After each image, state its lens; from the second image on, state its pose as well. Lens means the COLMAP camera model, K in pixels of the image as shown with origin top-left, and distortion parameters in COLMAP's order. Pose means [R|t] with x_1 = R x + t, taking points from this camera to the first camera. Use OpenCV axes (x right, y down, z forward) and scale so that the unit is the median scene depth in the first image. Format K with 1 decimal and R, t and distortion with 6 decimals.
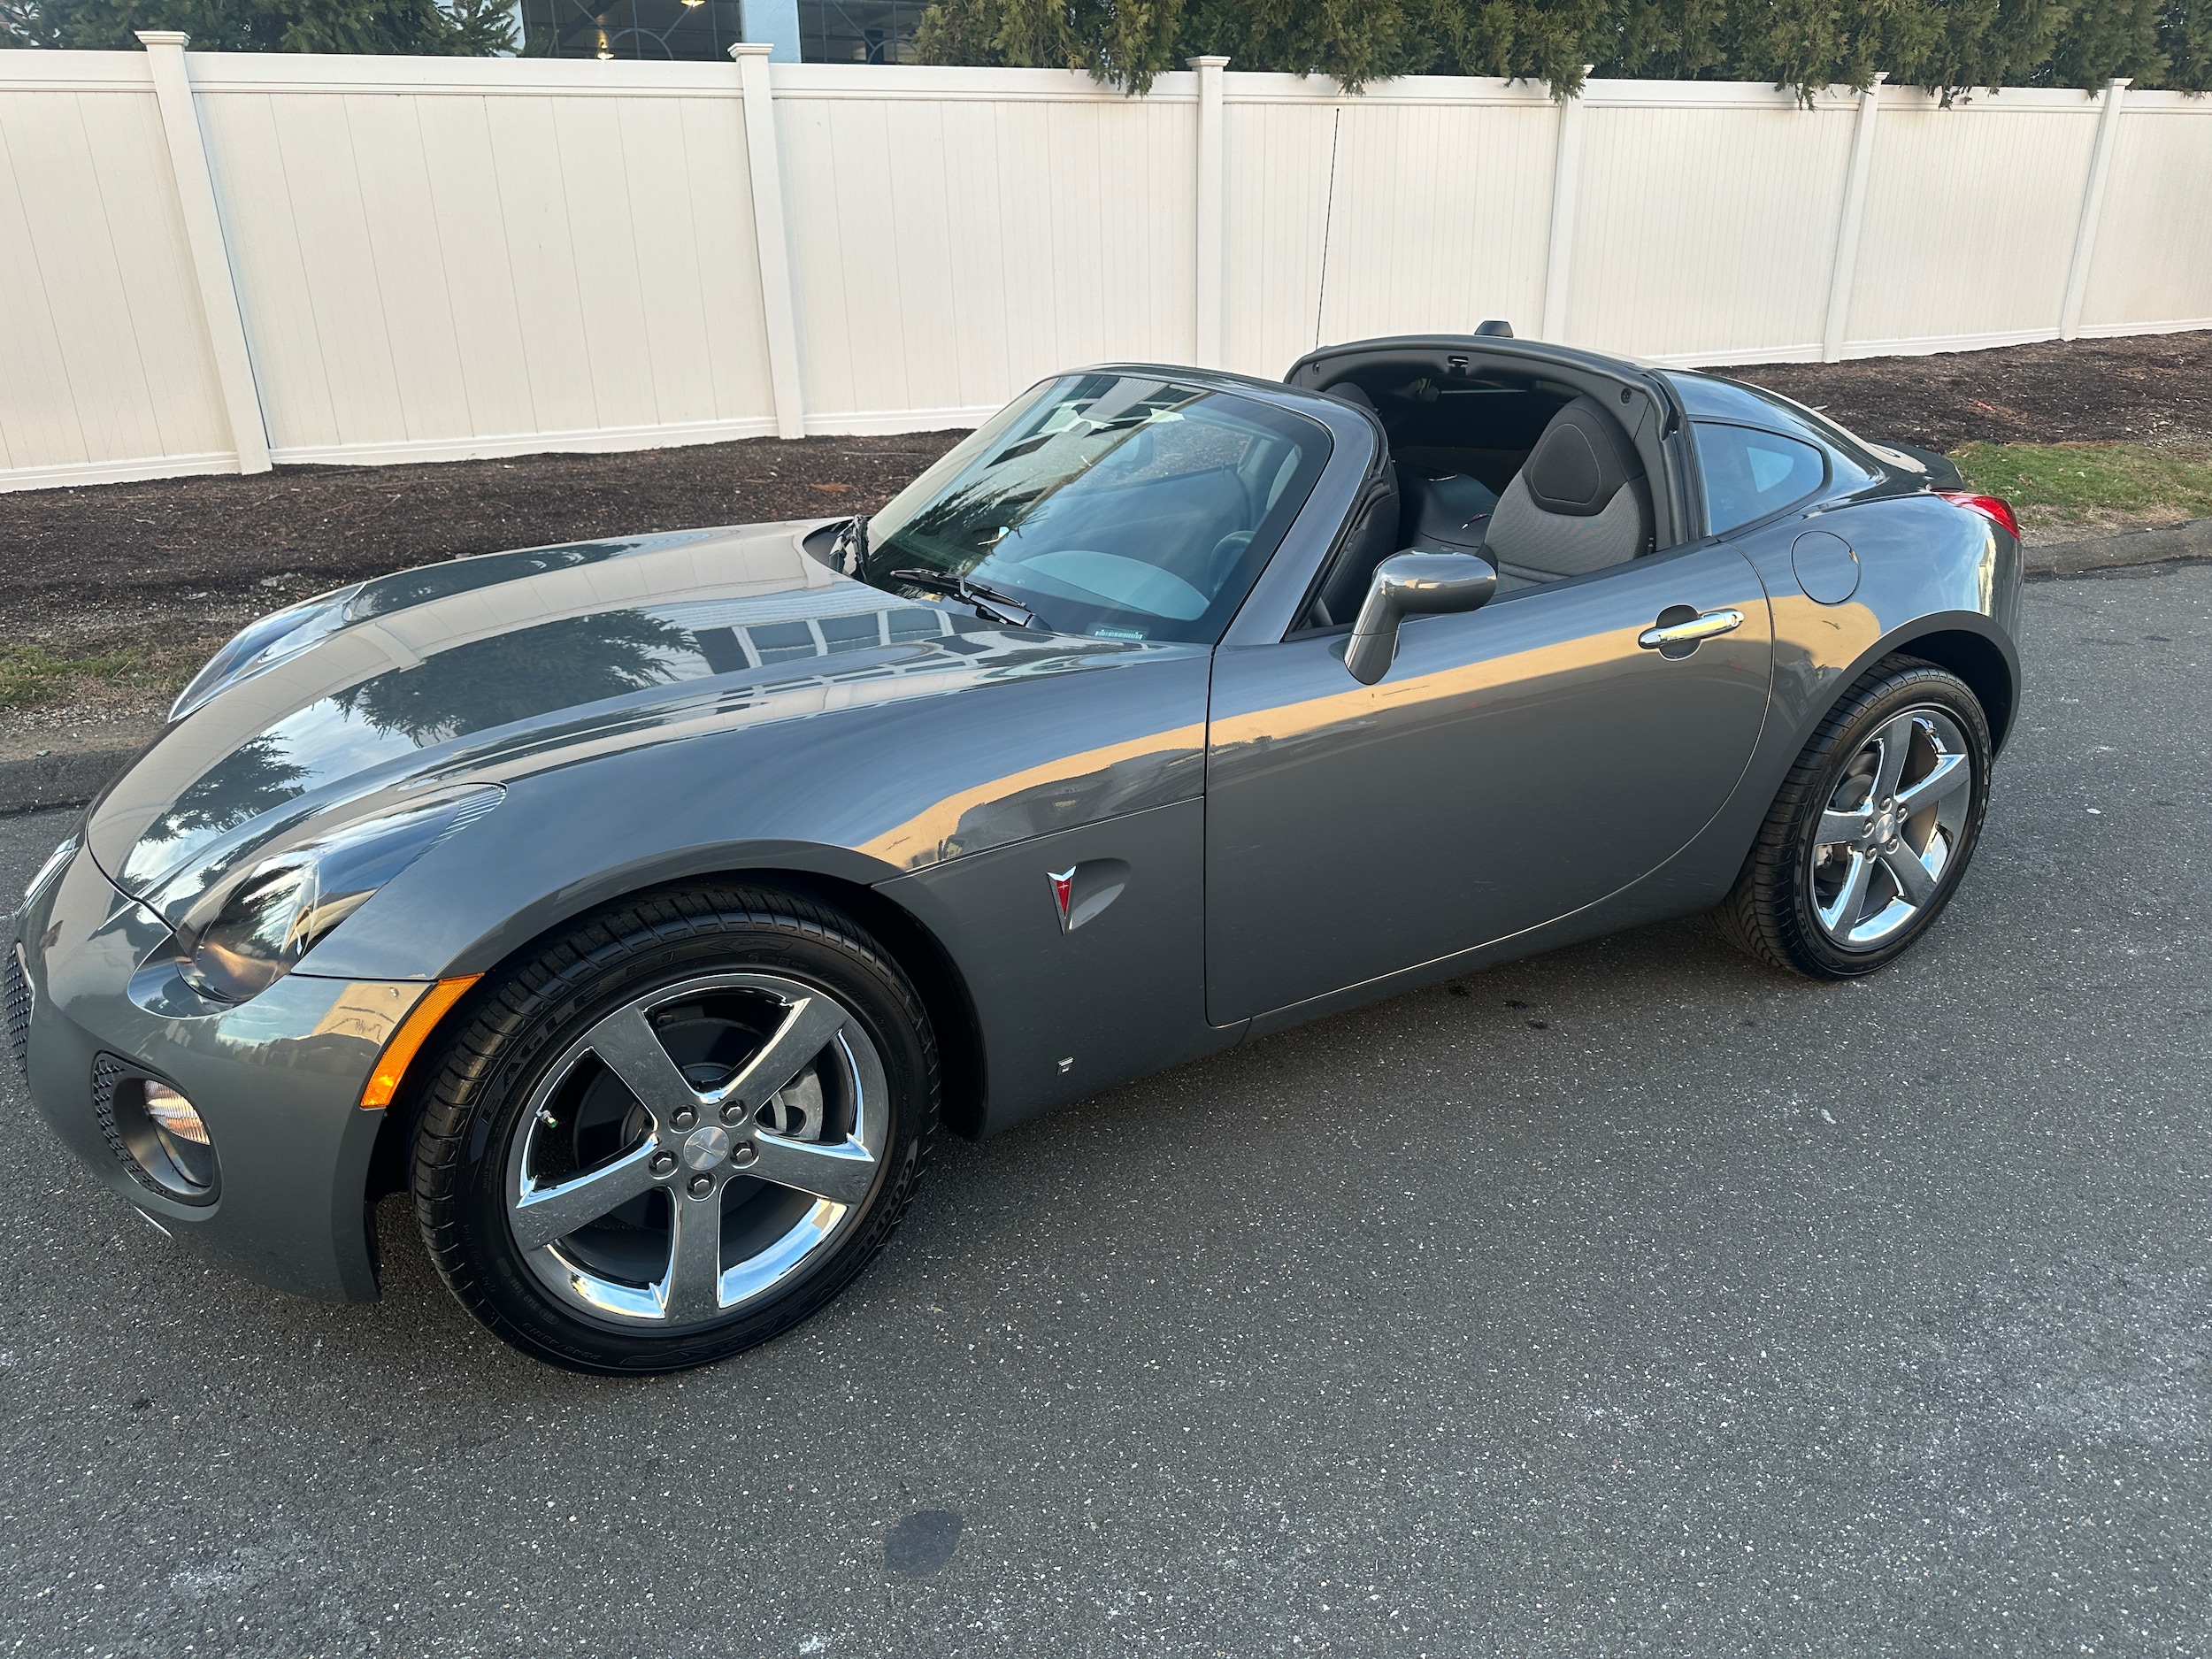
lens RADIAL K [[1566.4, 0, 1106.0], [0, 1566.4, 829.5], [0, 0, 1]] dist [0.008119, -0.010529]
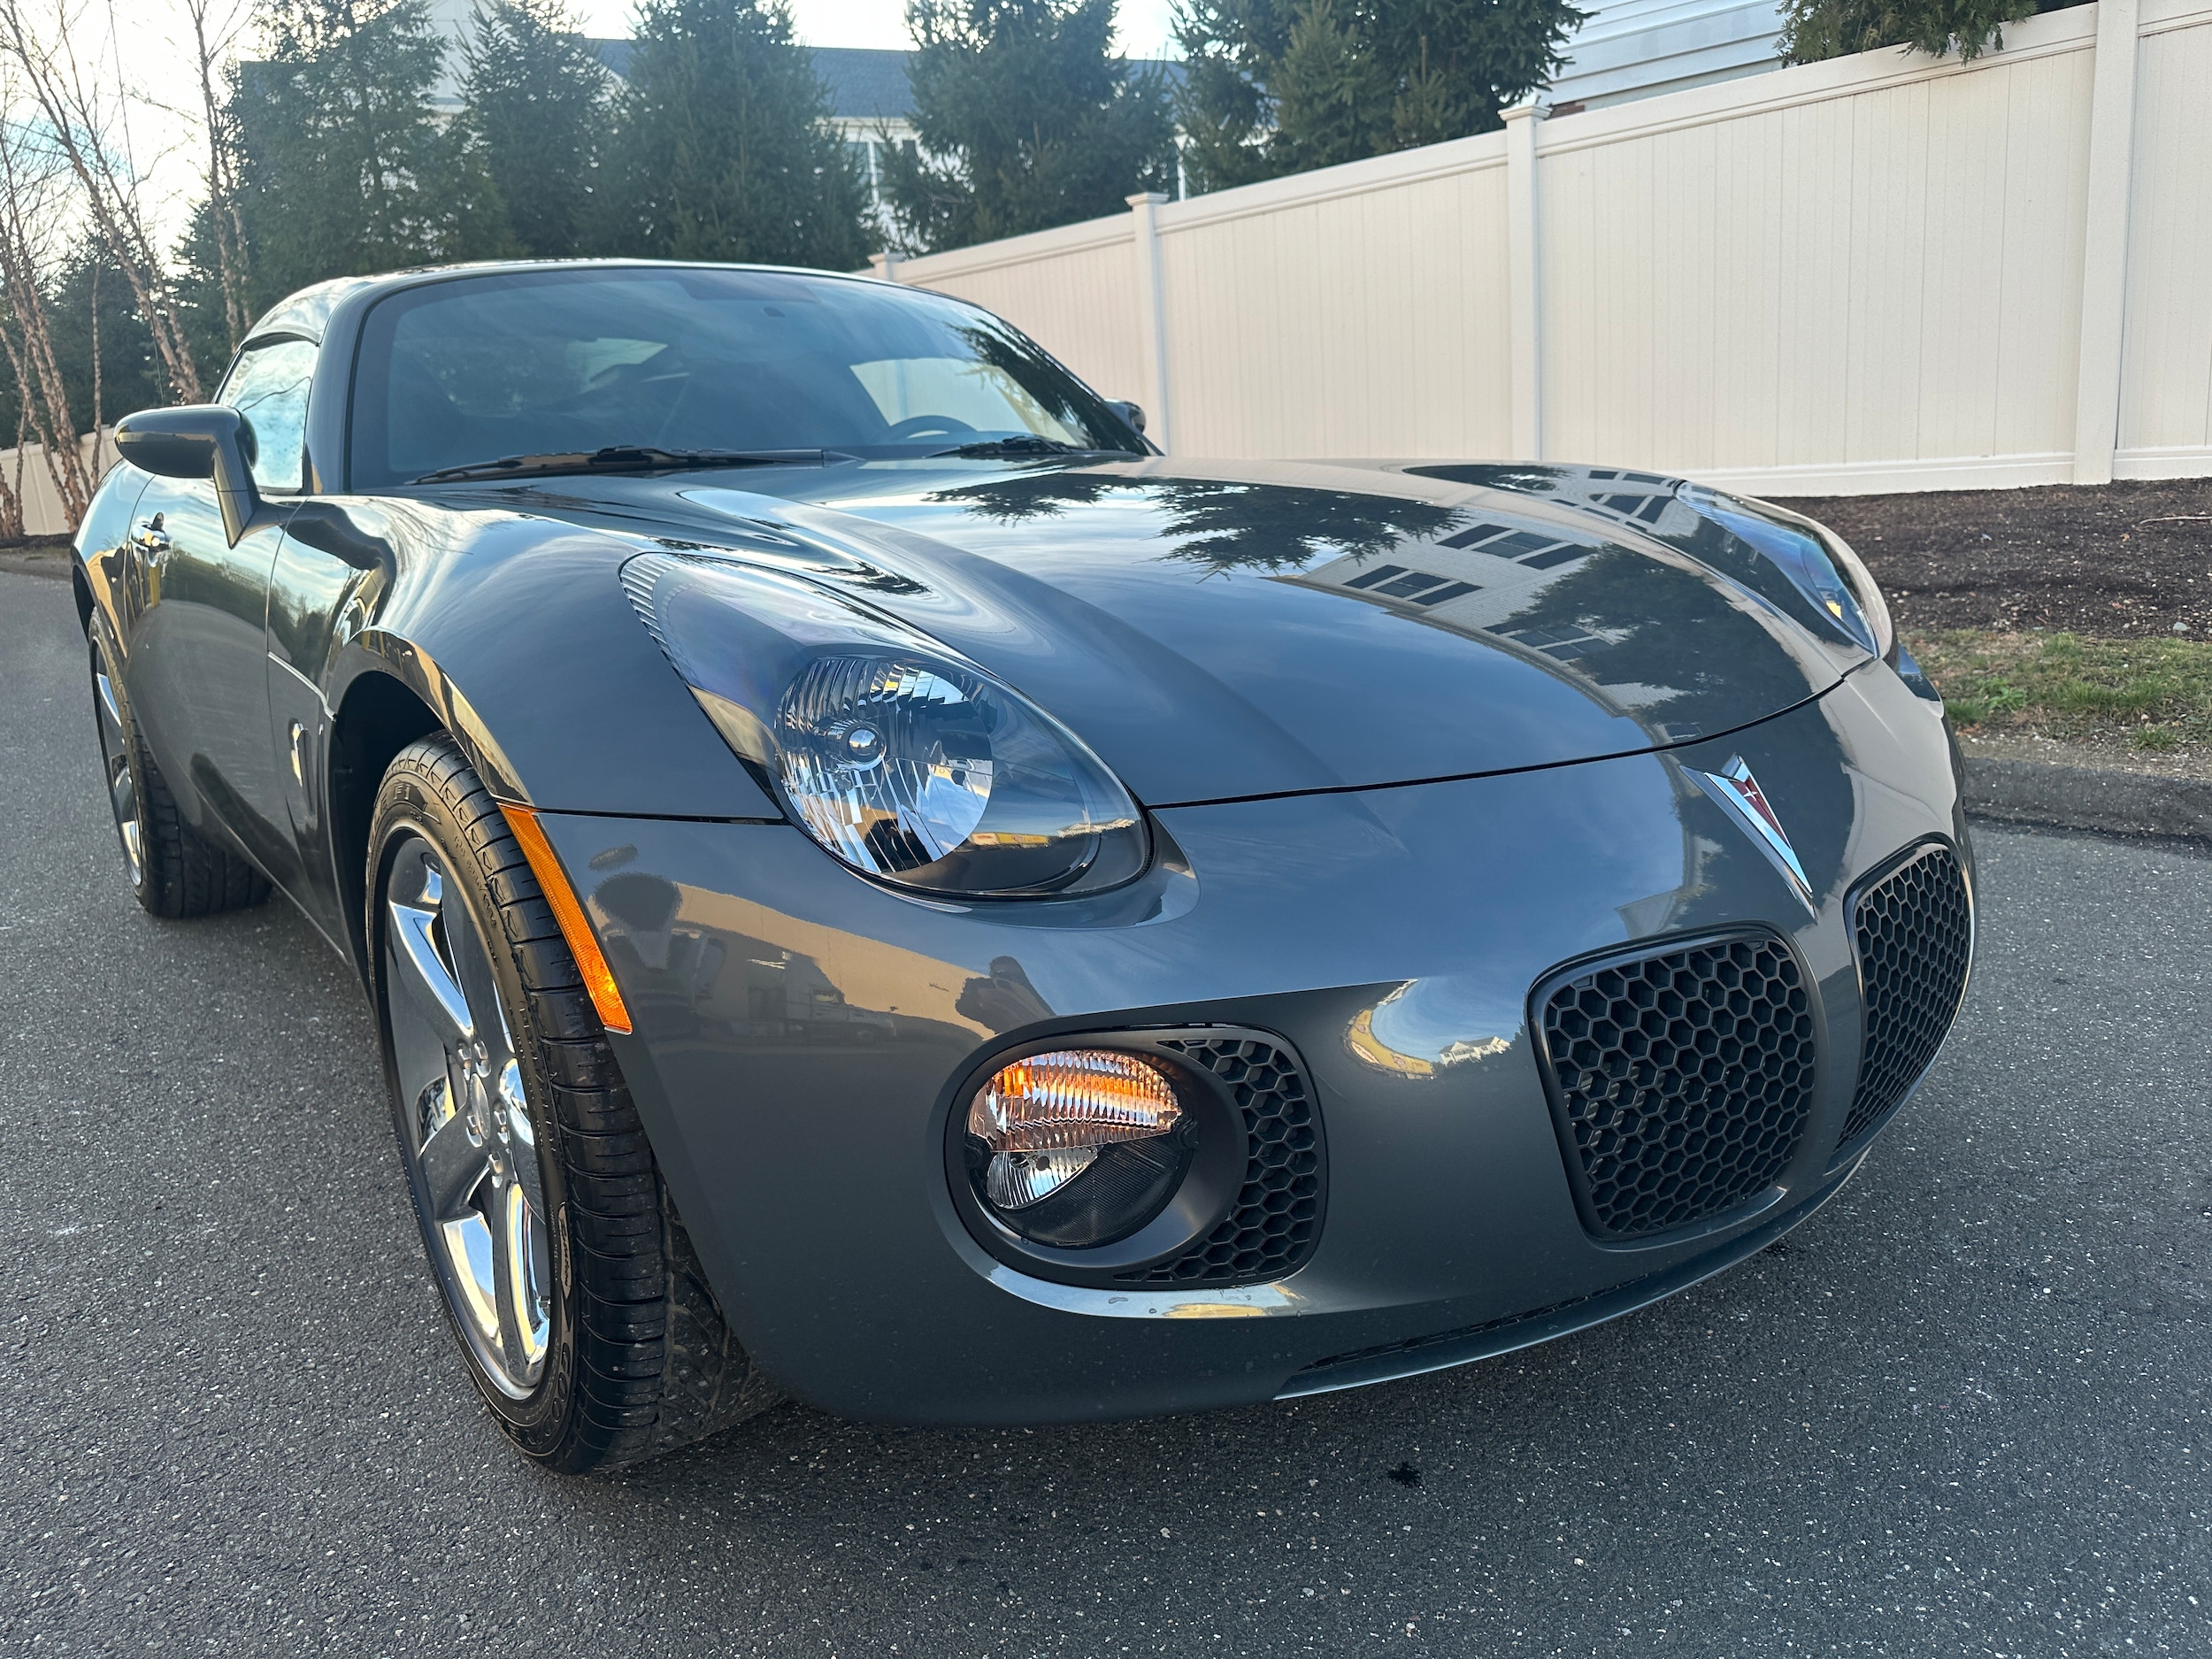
lens RADIAL K [[1573.4, 0, 1117.3], [0, 1573.4, 807.3], [0, 0, 1]] dist [0.006581, -0.011405]
pose [[0.357536, 0.195240, -0.913263, 0.966423], [-0.284427, 0.954211, 0.092643, -0.134100], [0.889533, 0.226633, 0.396696, 0.666332]]
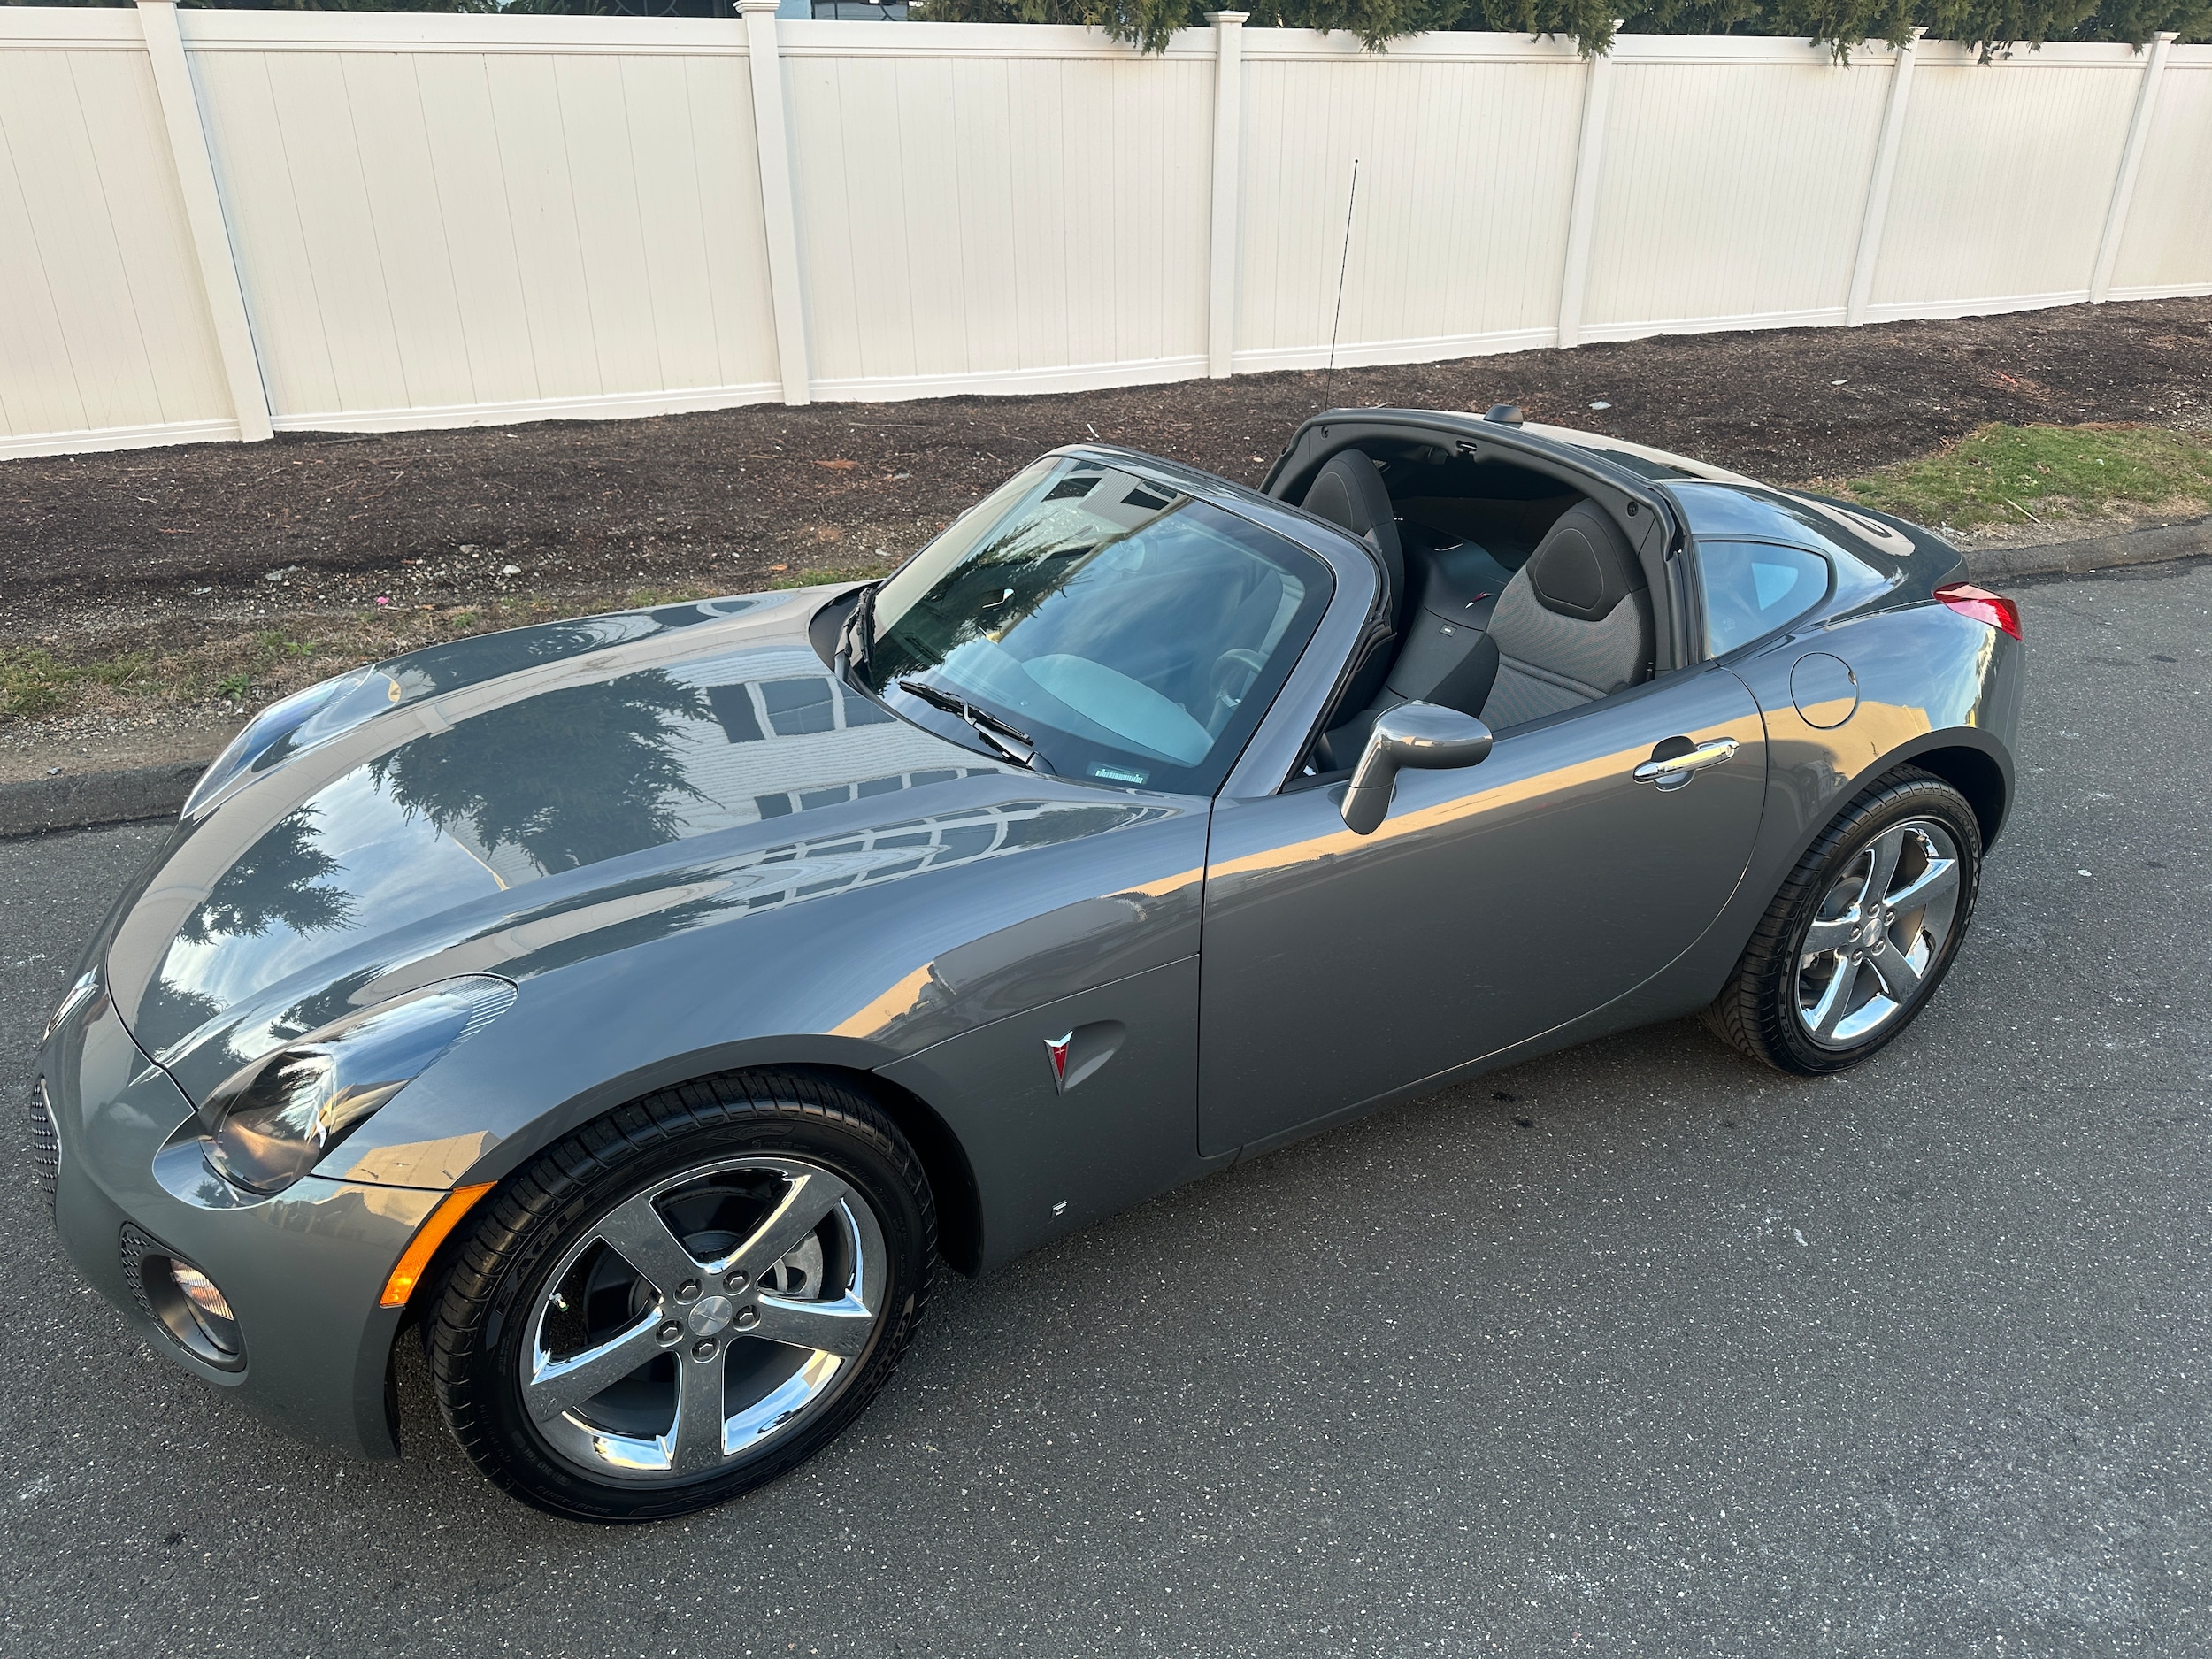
lens RADIAL K [[1565.2, 0, 1105.9], [0, 1565.2, 840.6], [0, 0, 1]] dist [0.003966, -0.004282]
pose [[0.999849, 0.017279, -0.001694, 0.000941], [-0.017130, 0.997684, 0.065820, -0.067475], [0.002828, -0.065781, 0.997830, -0.004954]]
